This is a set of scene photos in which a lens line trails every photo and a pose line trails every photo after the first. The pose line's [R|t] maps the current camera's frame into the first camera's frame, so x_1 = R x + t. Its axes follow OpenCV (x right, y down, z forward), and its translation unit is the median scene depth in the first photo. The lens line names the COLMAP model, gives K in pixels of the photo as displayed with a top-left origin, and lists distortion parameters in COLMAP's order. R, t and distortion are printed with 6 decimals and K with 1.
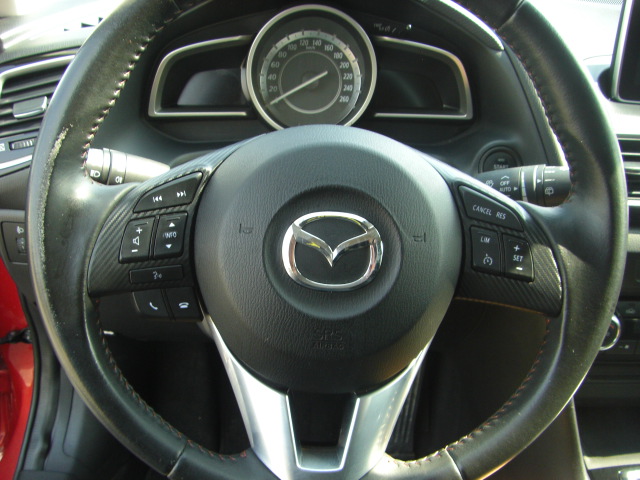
lens RADIAL K [[719.0, 0, 320.0], [0, 719.0, 240.0], [0, 0, 1]] dist [-0.261672, 0.410651]
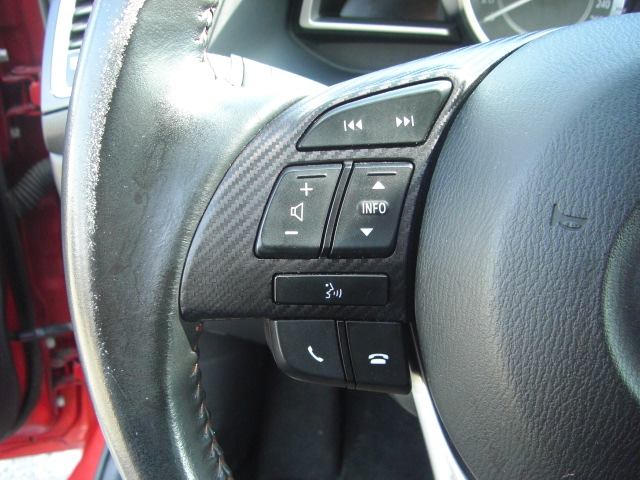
lens RADIAL K [[719.0, 0, 320.0], [0, 719.0, 240.0], [0, 0, 1]] dist [-0.261672, 0.410651]
pose [[0.983433, 0.122630, -0.133500, -0.178288], [-0.116765, 0.991853, 0.050937, -0.005783], [0.138659, -0.034505, 0.989739, 0.536100]]
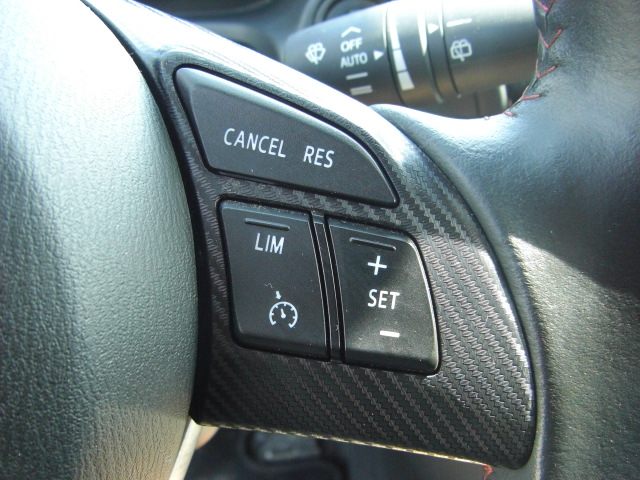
lens RADIAL K [[719.0, 0, 320.0], [0, 719.0, 240.0], [0, 0, 1]] dist [-0.261672, 0.410651]
pose [[0.985398, -0.105291, 0.133810, 0.221196], [0.079478, 0.979443, 0.185402, -0.058197], [-0.150580, -0.172060, 0.973510, 0.730481]]
